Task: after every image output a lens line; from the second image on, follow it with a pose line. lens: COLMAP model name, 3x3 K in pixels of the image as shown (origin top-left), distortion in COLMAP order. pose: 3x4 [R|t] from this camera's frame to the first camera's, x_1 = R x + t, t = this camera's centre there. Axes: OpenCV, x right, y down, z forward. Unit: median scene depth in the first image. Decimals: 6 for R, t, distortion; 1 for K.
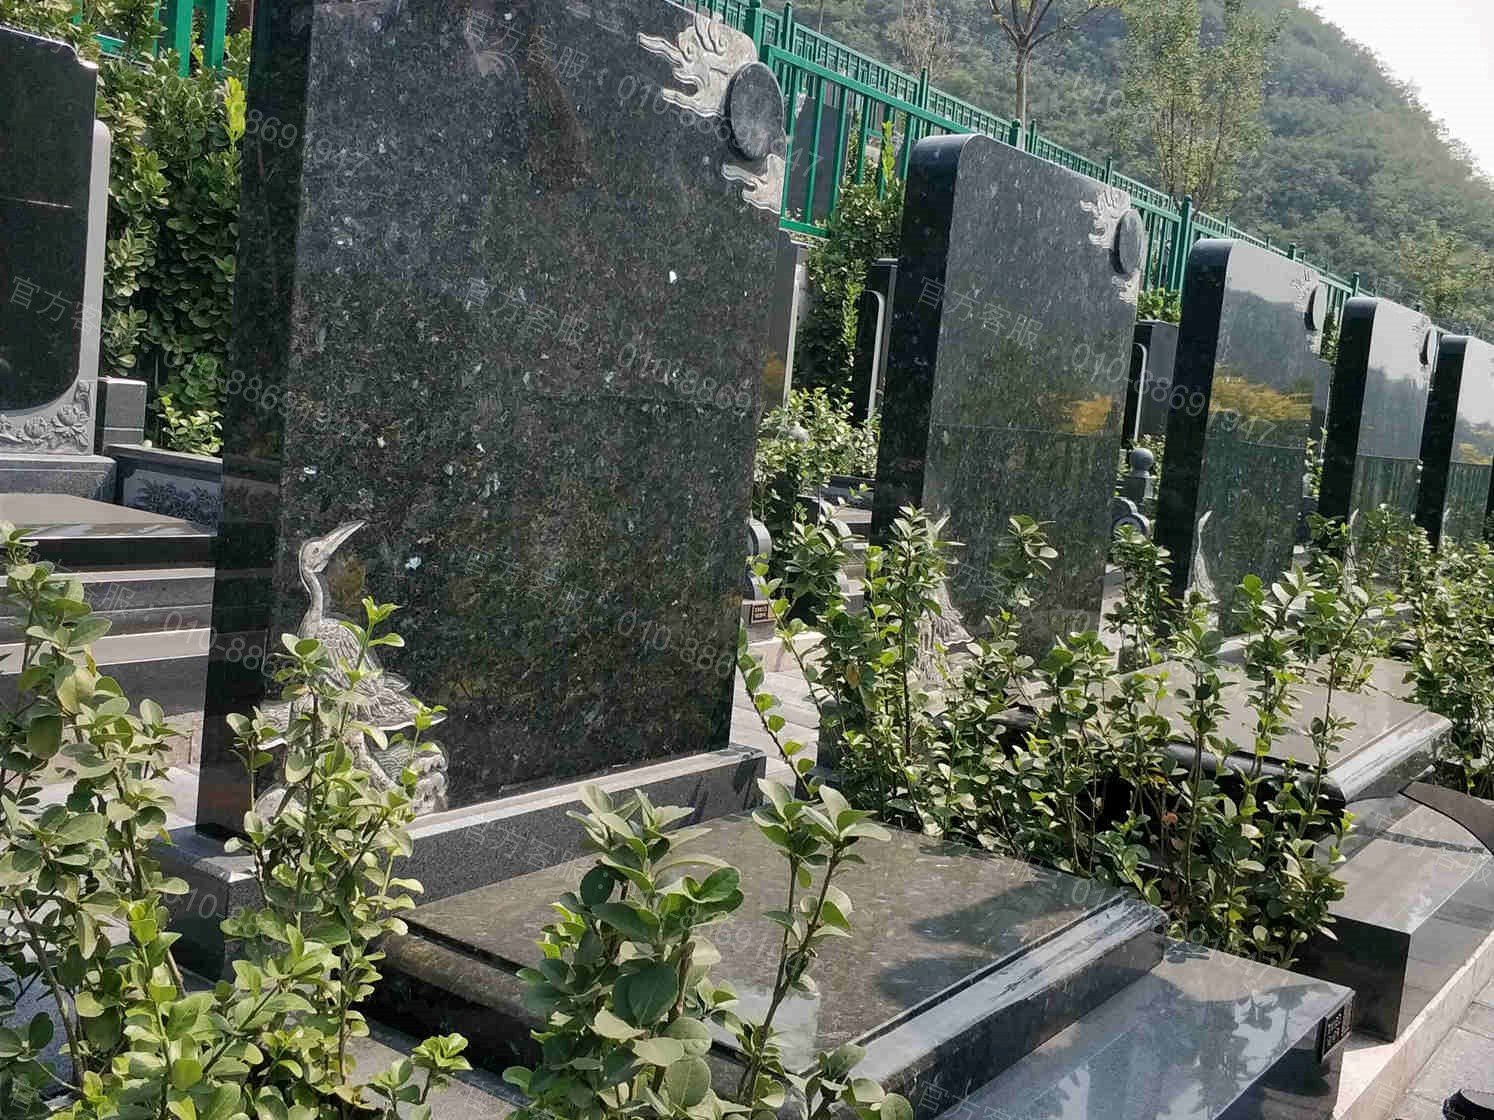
lens RADIAL K [[1592.1, 0, 747.2], [0, 1592.1, 555.3], [0, 0, 1]] dist [-0.123978, -0.001892]
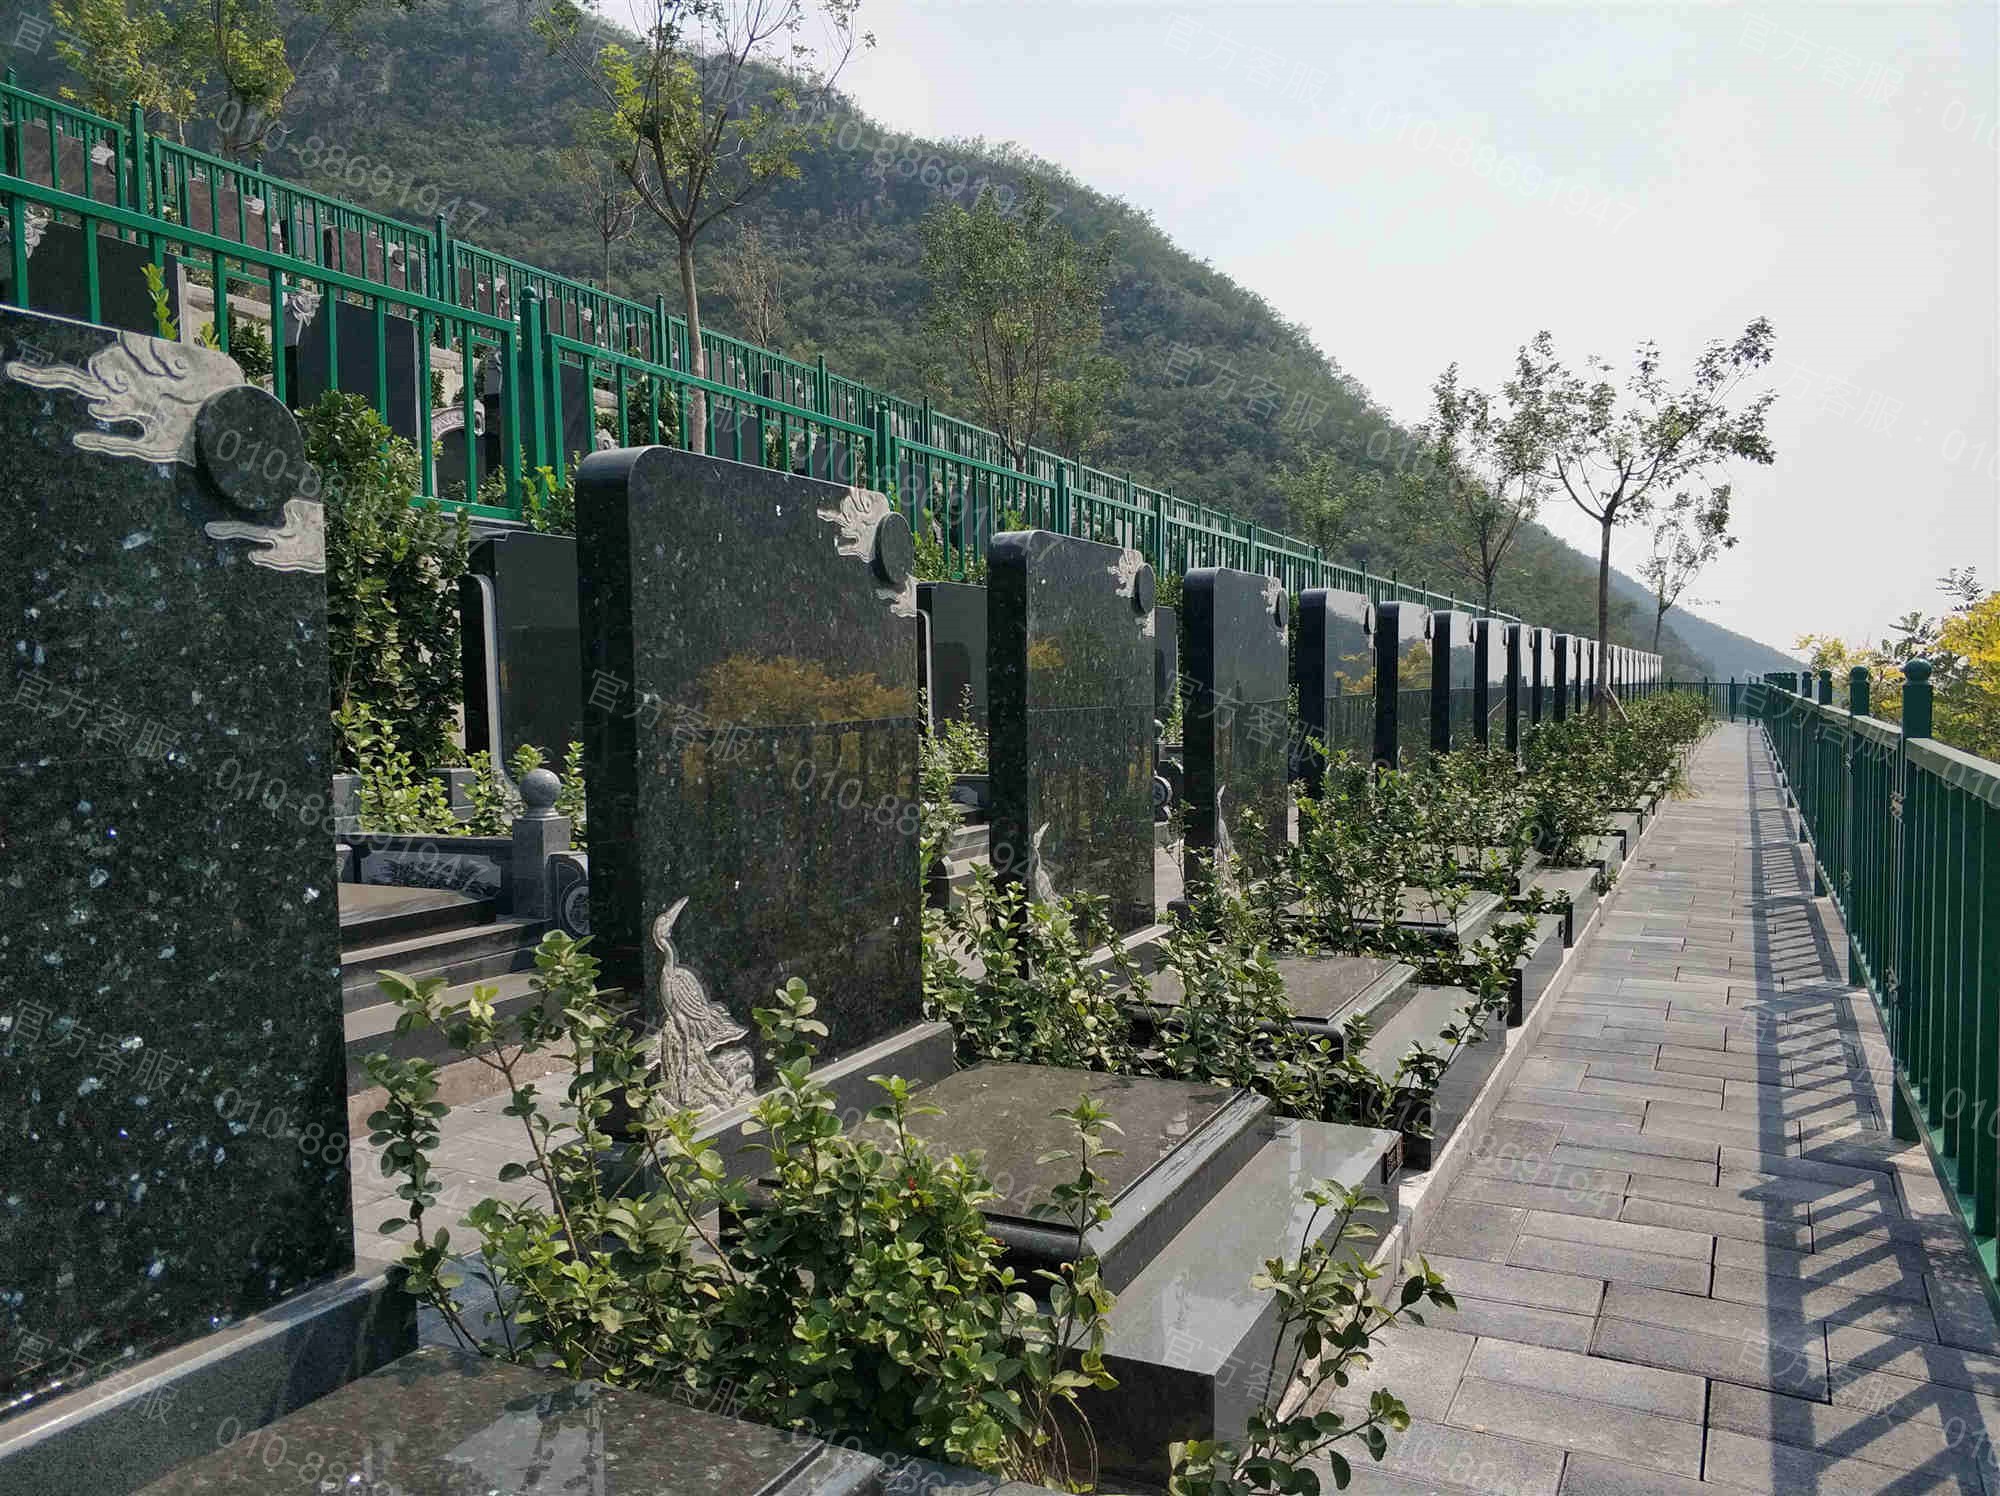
lens RADIAL K [[1532.8, 0, 1012.2], [0, 1532.8, 795.9], [0, 0, 1]] dist [0.070793, -0.122749]
pose [[0.974508, -0.123769, 0.187122, -0.123525], [0.126638, 0.991943, -0.003413, -0.040794], [-0.185192, 0.027023, 0.982331, -0.222187]]
